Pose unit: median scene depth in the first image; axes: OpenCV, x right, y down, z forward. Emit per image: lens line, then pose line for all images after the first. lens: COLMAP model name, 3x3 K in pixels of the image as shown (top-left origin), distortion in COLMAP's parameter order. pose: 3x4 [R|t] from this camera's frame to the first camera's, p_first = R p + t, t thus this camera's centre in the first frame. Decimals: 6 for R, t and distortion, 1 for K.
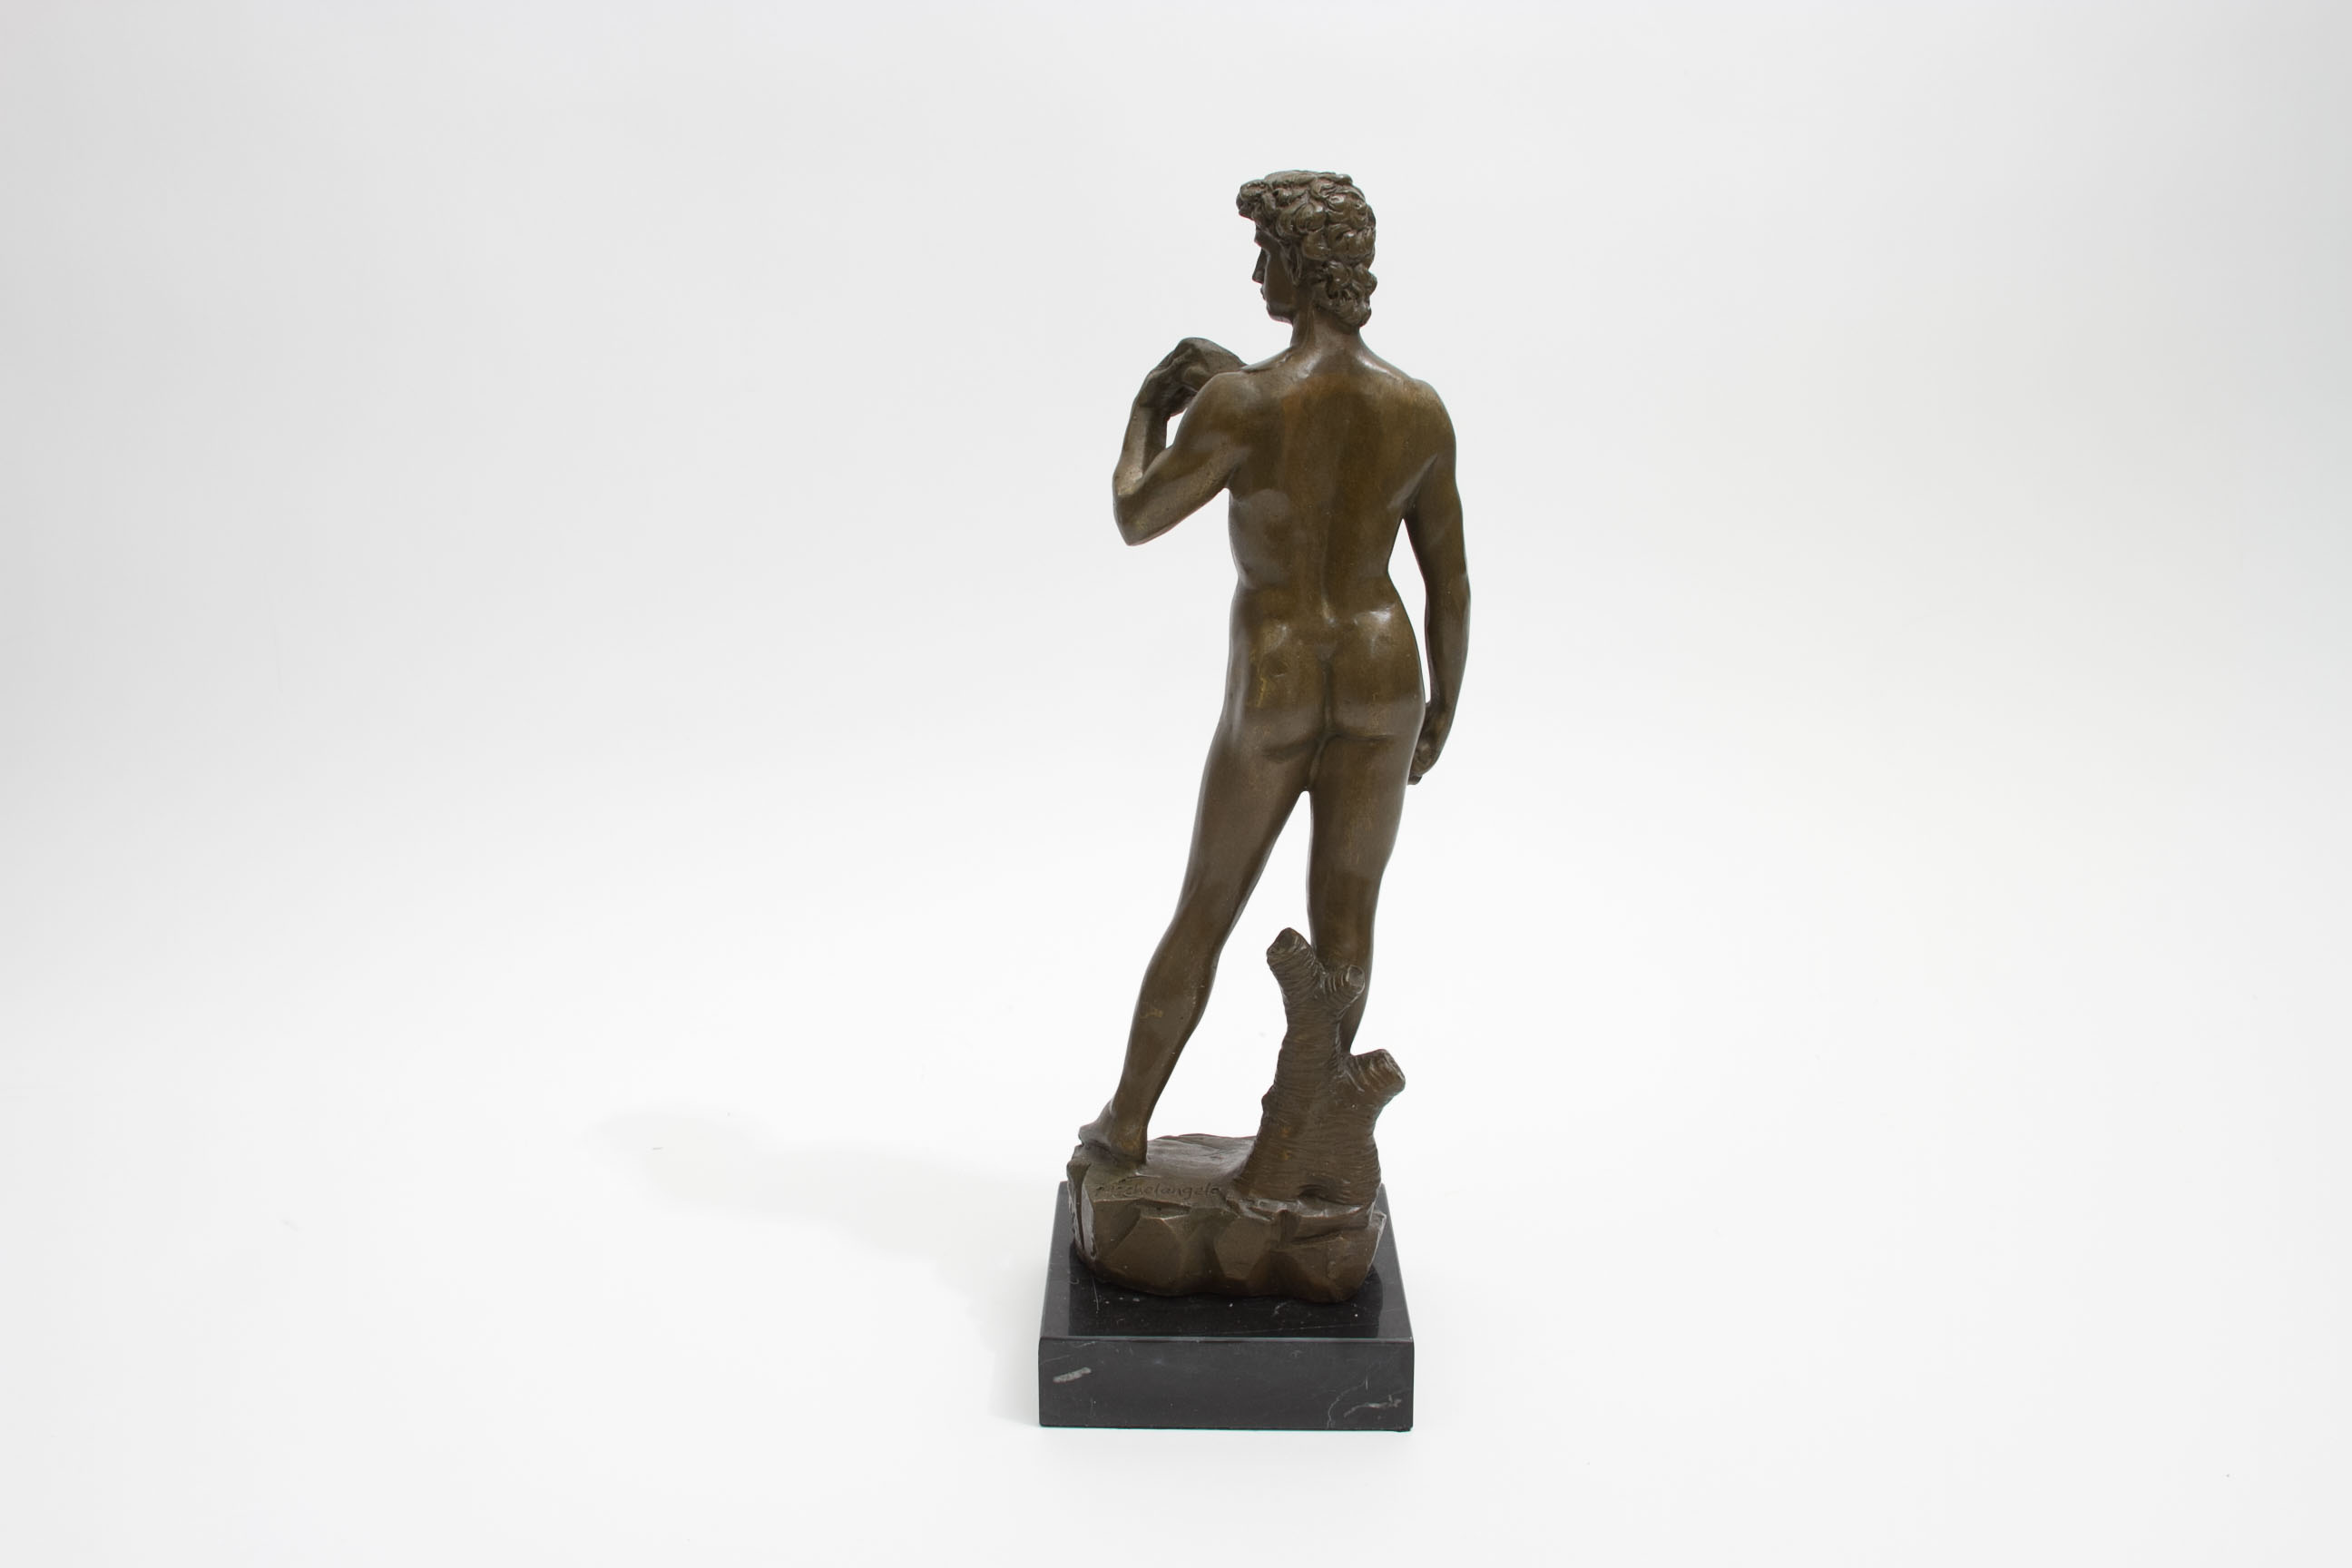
lens RADIAL K [[2231.0, 0, 1176.0], [0, 2231.0, 784.0], [0, 0, 1]] dist [-0.066314, 0.000907]
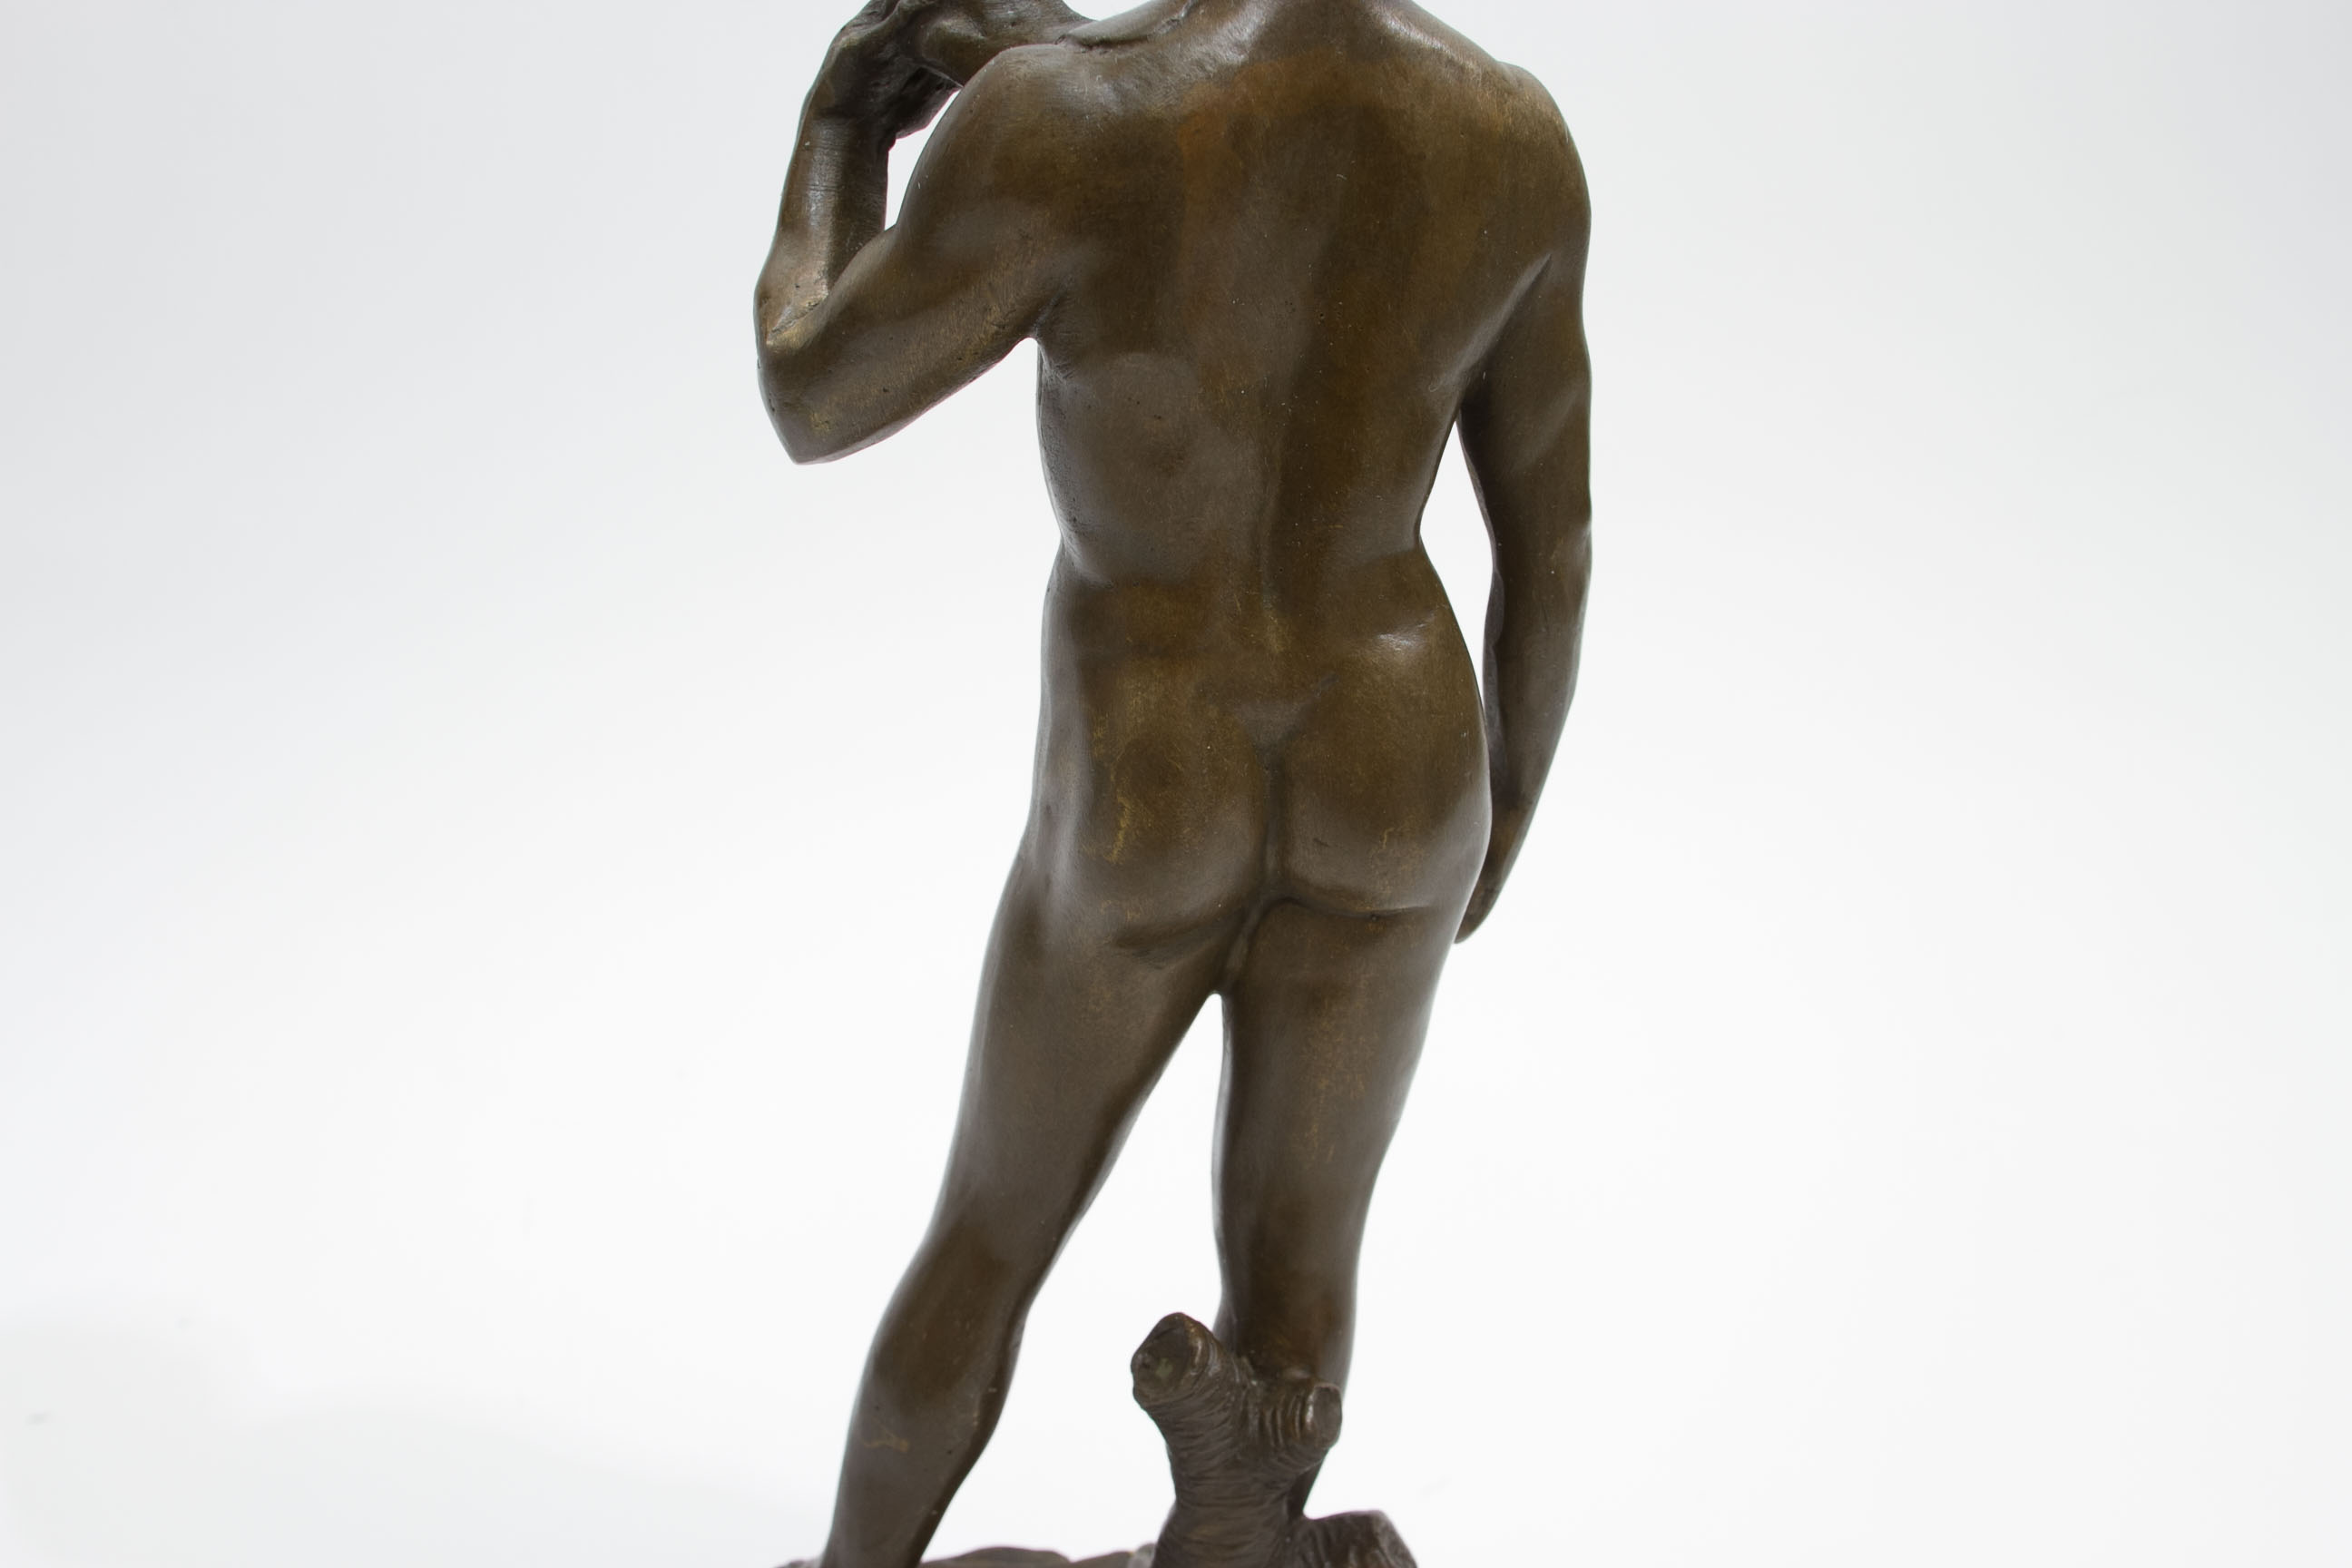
lens RADIAL K [[2231.0, 0, 1176.0], [0, 2231.0, 784.0], [0, 0, 1]] dist [-0.066314, 0.000907]
pose [[0.996016, -0.015545, 0.087808, 0.011967], [-0.000492, 0.983716, 0.179732, -0.125674], [-0.089172, -0.179059, 0.979789, 0.590088]]
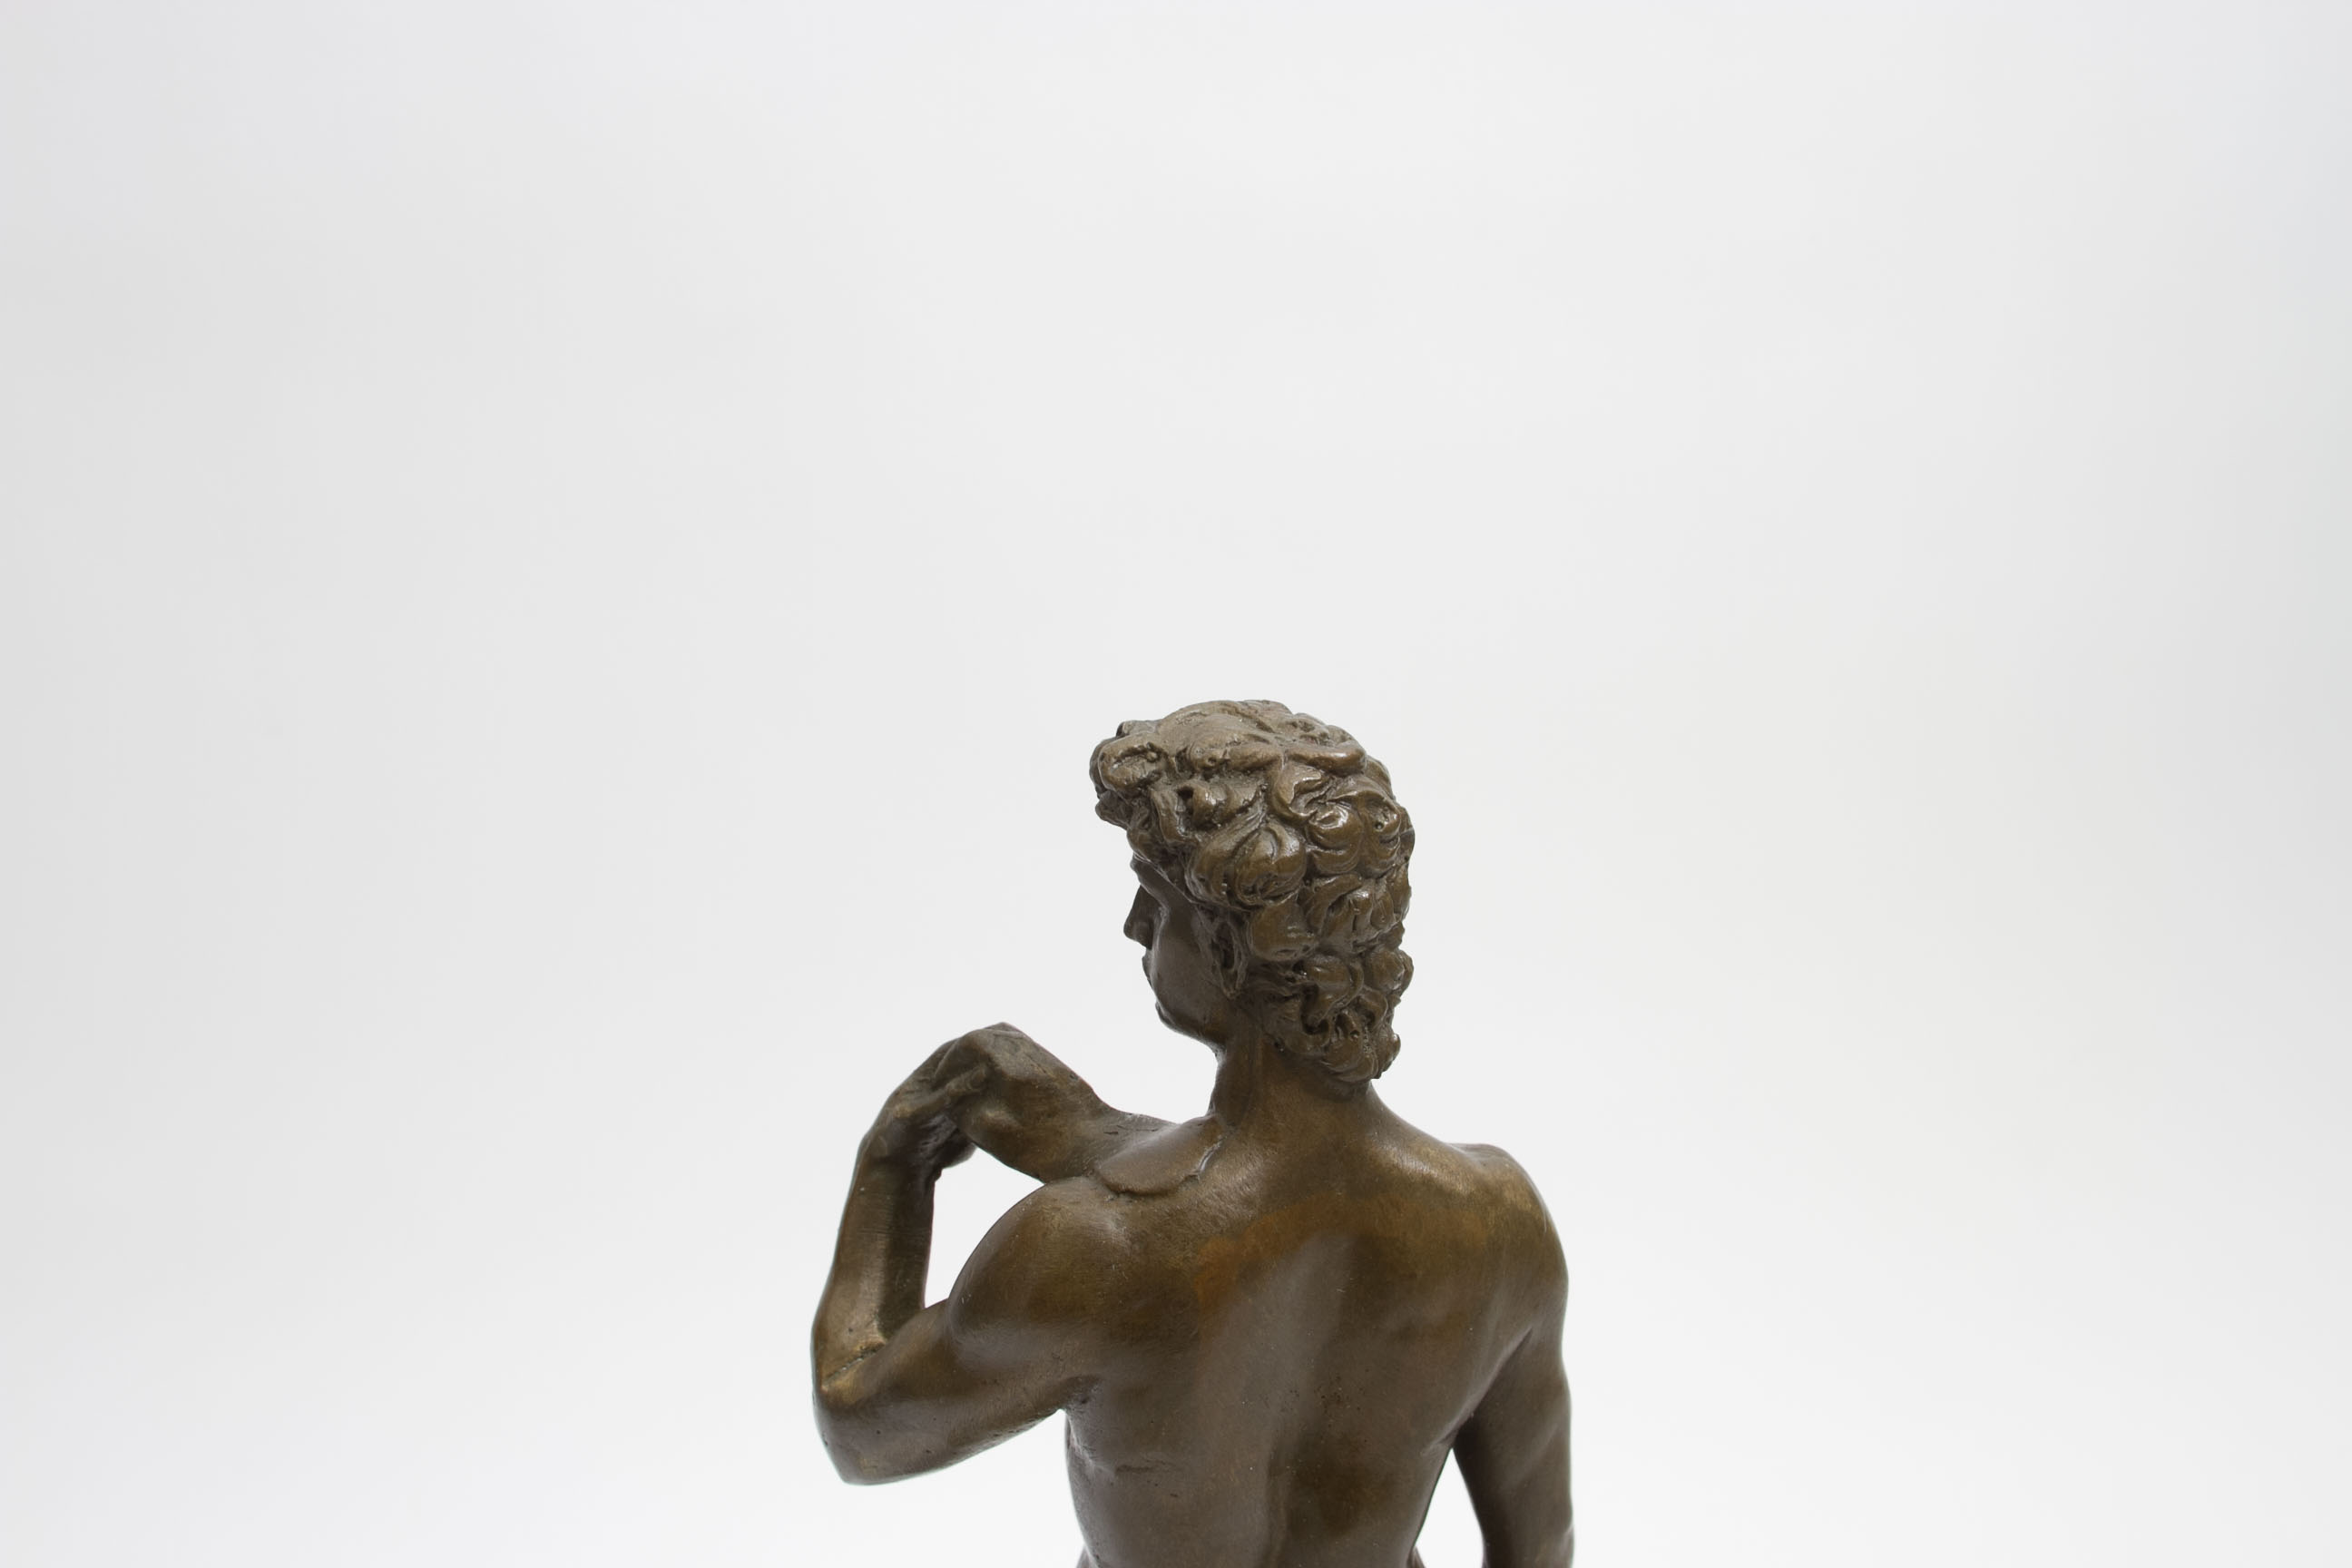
lens RADIAL K [[2231.0, 0, 1176.0], [0, 2231.0, 784.0], [0, 0, 1]] dist [-0.066314, 0.000907]
pose [[0.997195, 0.007426, 0.074478, 0.011440], [-0.010376, 0.999173, 0.039305, -0.274258], [-0.074124, -0.039967, 0.996448, 0.561564]]
